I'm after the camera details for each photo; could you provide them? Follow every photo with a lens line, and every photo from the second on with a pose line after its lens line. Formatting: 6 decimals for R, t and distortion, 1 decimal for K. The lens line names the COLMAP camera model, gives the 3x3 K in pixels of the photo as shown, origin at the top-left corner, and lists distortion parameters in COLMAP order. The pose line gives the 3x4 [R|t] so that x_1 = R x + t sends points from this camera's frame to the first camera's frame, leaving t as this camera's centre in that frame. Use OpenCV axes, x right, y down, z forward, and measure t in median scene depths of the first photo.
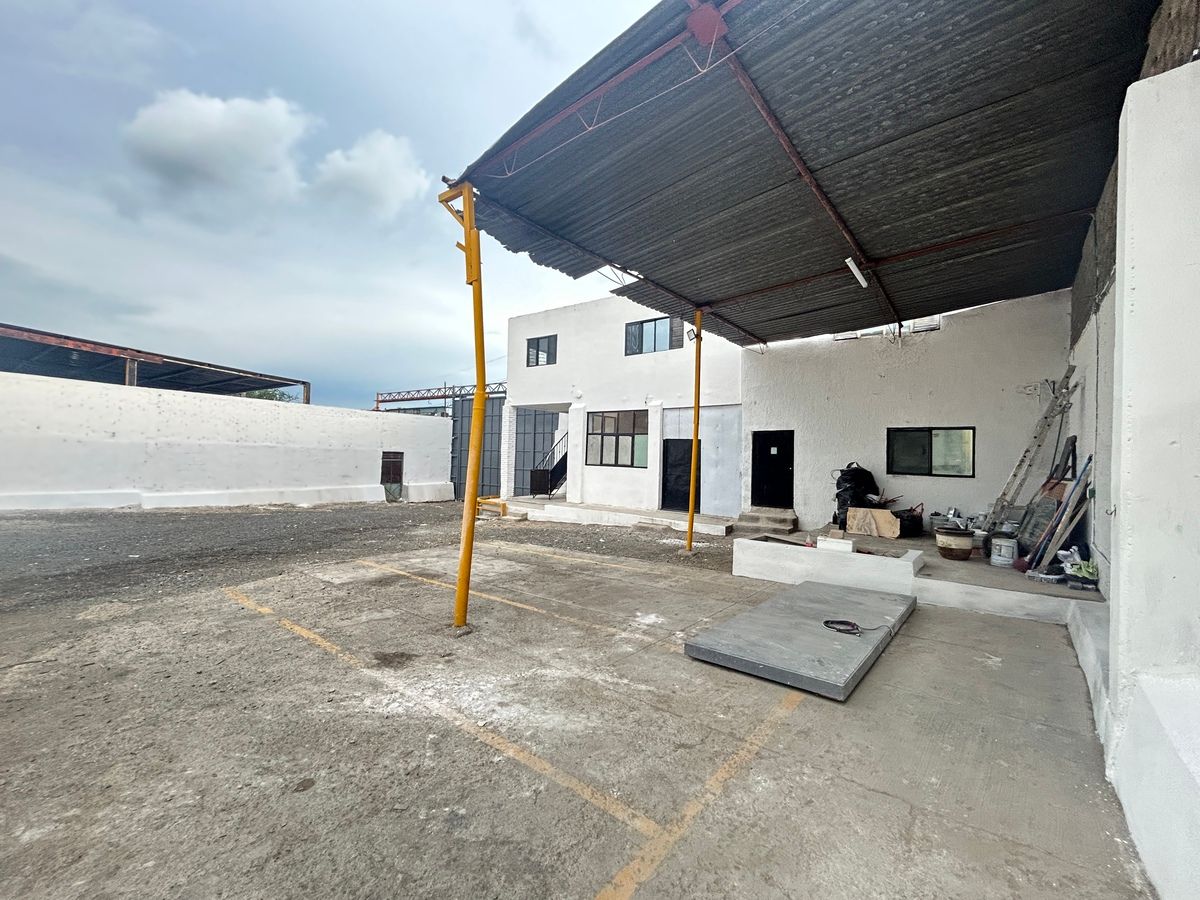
lens RADIAL K [[491.0, 0, 598.5], [0, 491.0, 448.7], [0, 0, 1]] dist [-0.007210, 0.004177]
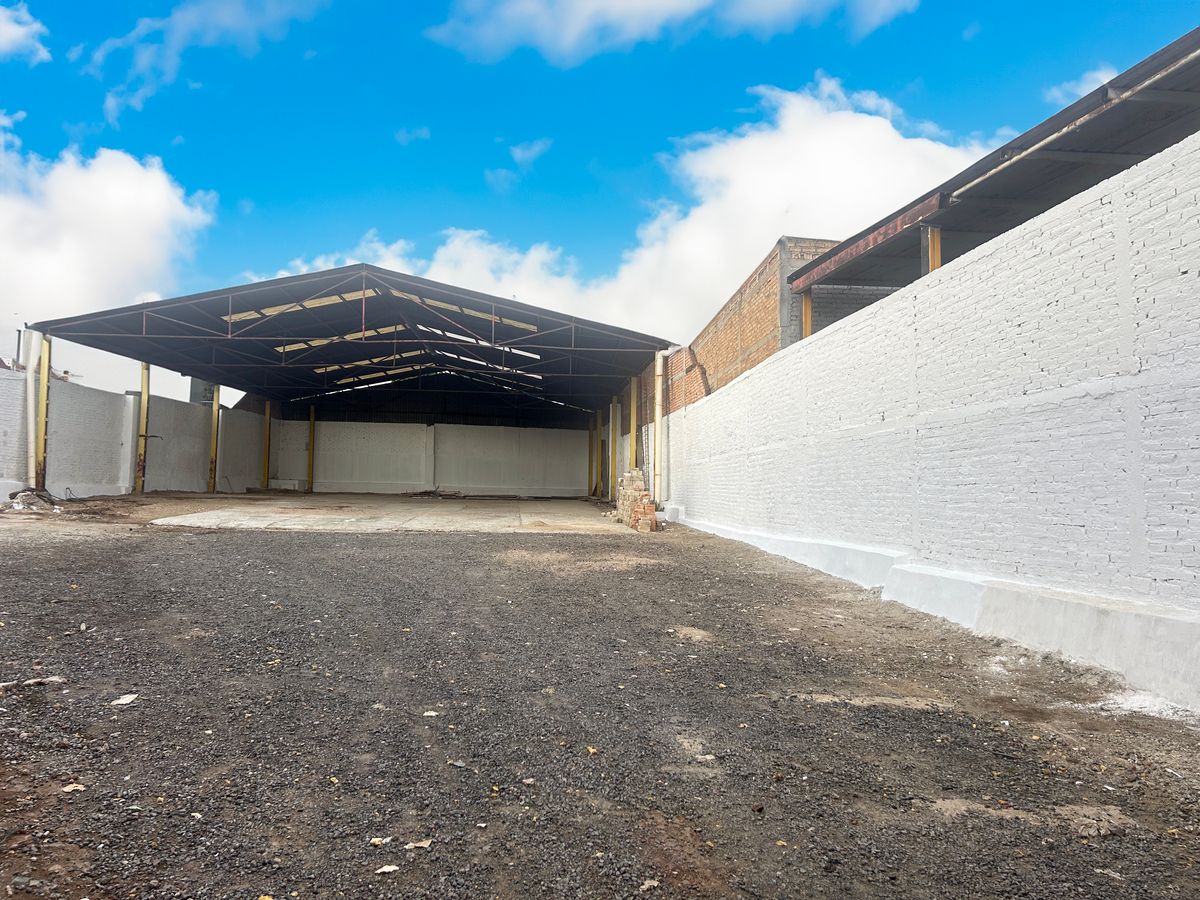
lens RADIAL K [[903.9, 0, 600.0], [0, 903.9, 450.0], [0, 0, 1]] dist [0.030221, -0.000427]
pose [[-0.771721, -0.078843, -0.631055, -0.319731], [-0.030886, 0.995761, -0.086639, 0.080273], [0.635210, -0.047371, -0.770885, 1.525371]]
